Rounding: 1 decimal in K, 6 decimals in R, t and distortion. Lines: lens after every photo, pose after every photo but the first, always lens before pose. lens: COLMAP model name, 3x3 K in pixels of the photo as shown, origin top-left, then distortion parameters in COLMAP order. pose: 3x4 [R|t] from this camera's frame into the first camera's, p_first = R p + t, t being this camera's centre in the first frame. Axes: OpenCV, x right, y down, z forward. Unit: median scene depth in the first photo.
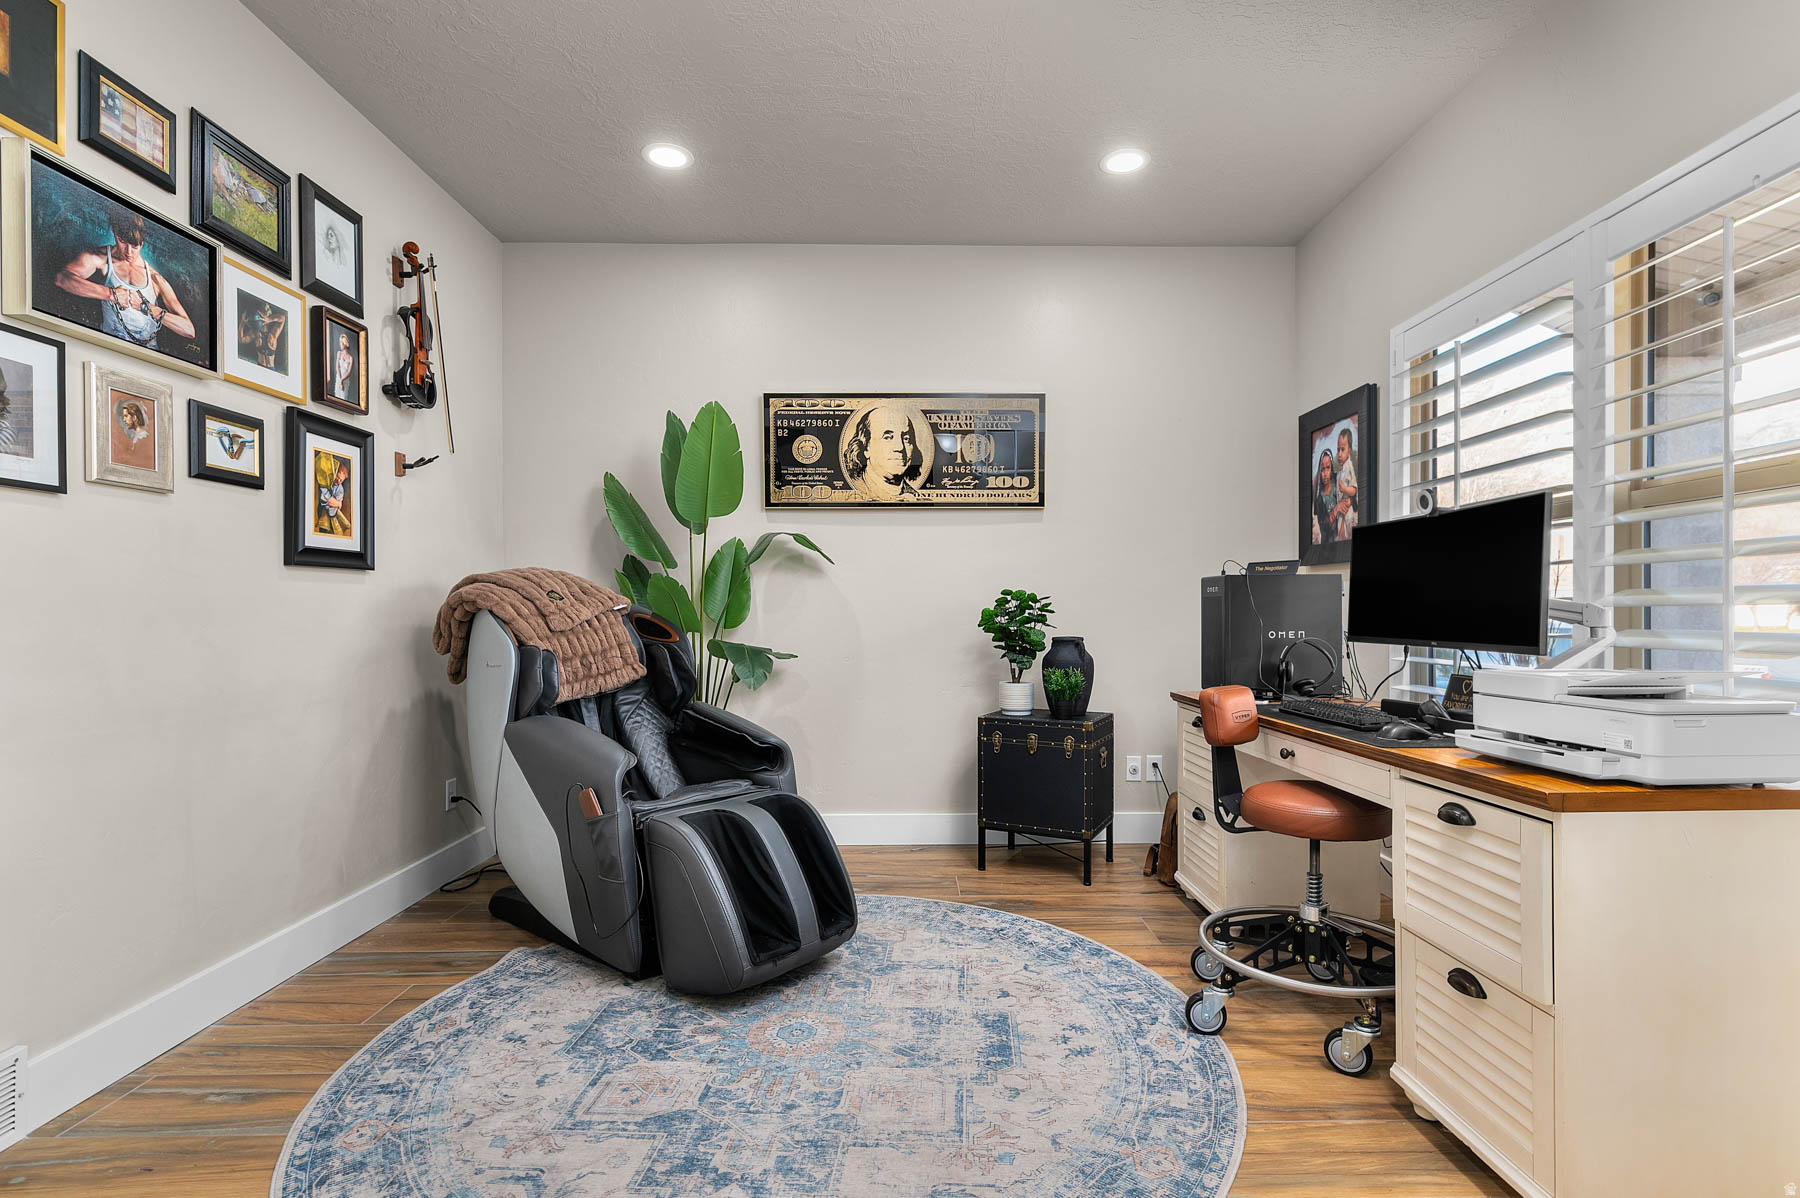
lens RADIAL K [[856.2, 0, 898.1], [0, 856.2, 618.9], [0, 0, 1]] dist [0.002763, 0.000315]
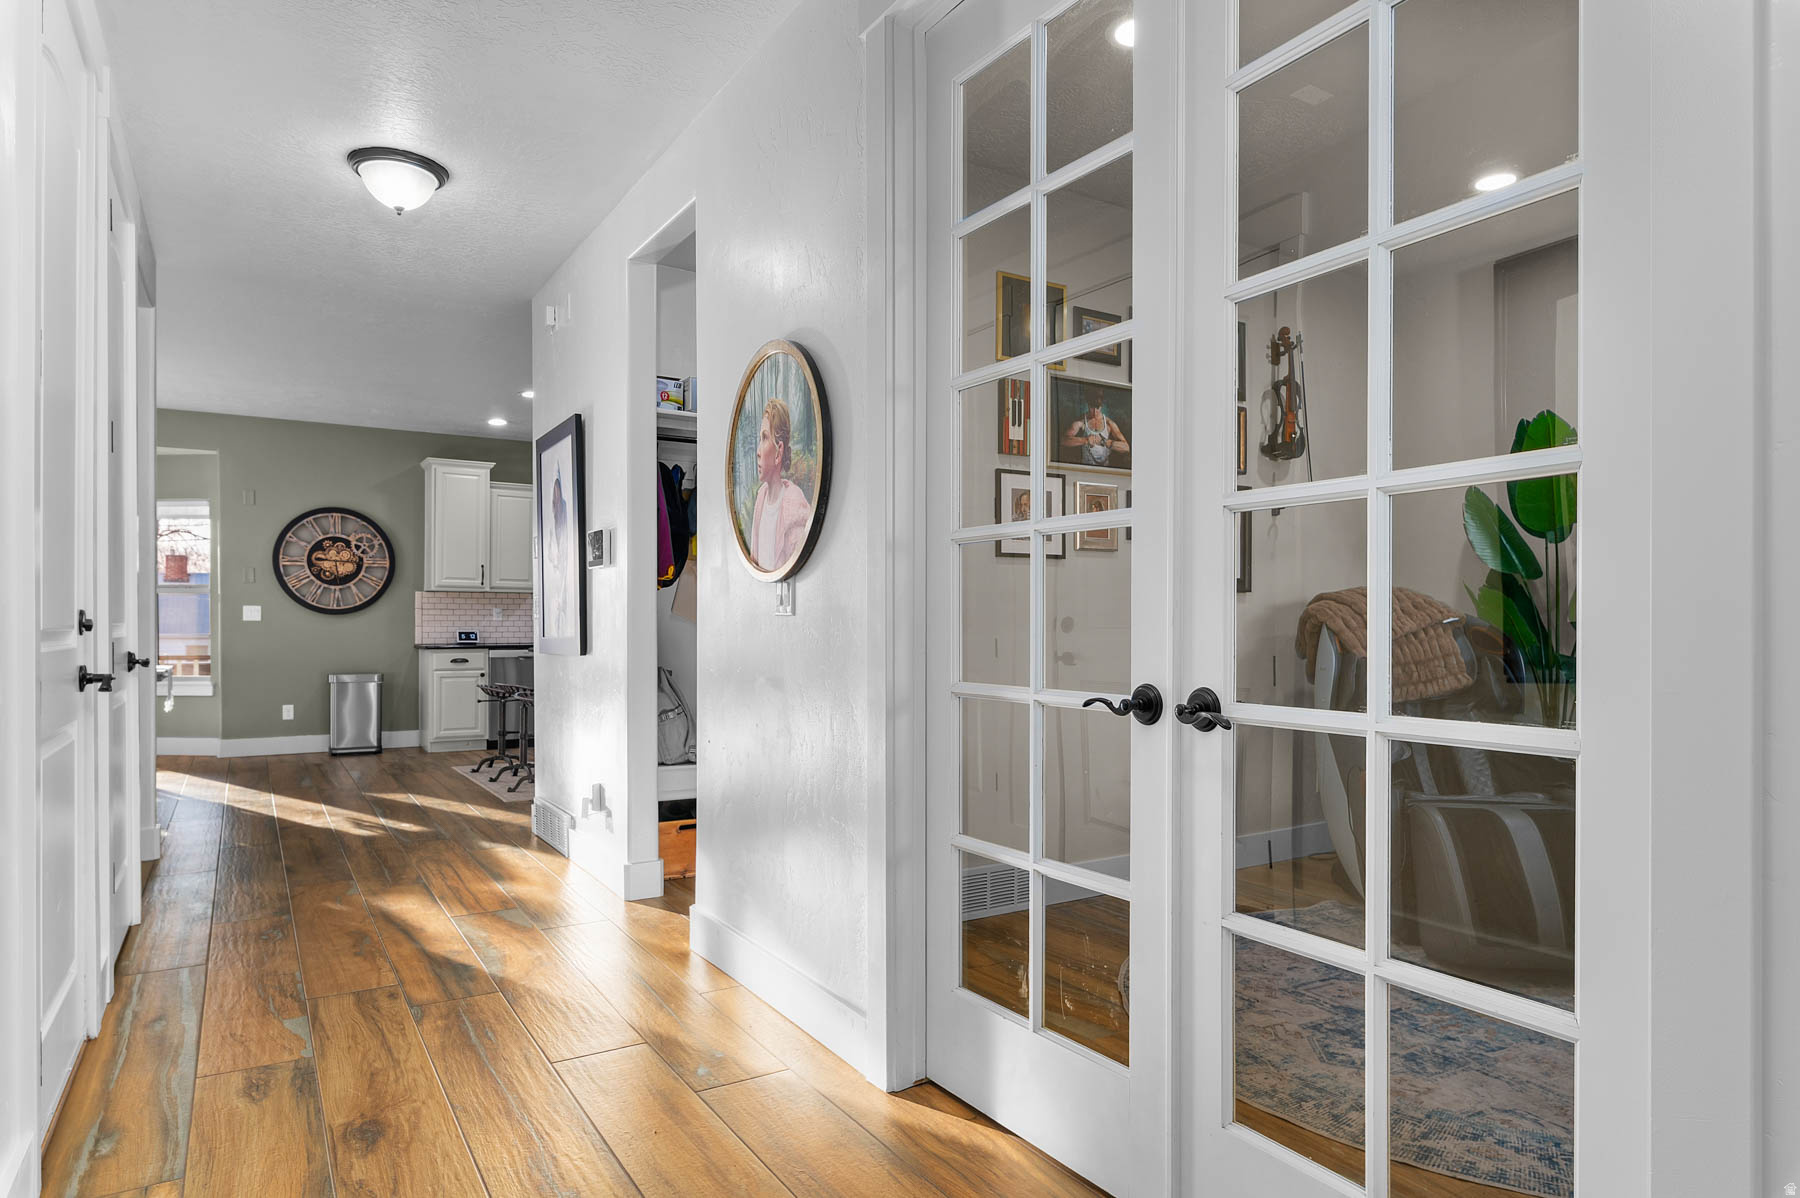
lens RADIAL K [[1035.3, 0, 900.0], [0, 1035.3, 622.8], [0, 0, 1]] dist [-0.003316, -0.000212]
pose [[0.517887, 0.004619, -0.855436, 0.637351], [-0.007260, 0.999973, 0.001004, -0.010768], [0.855418, 0.005691, 0.517907, -0.375705]]
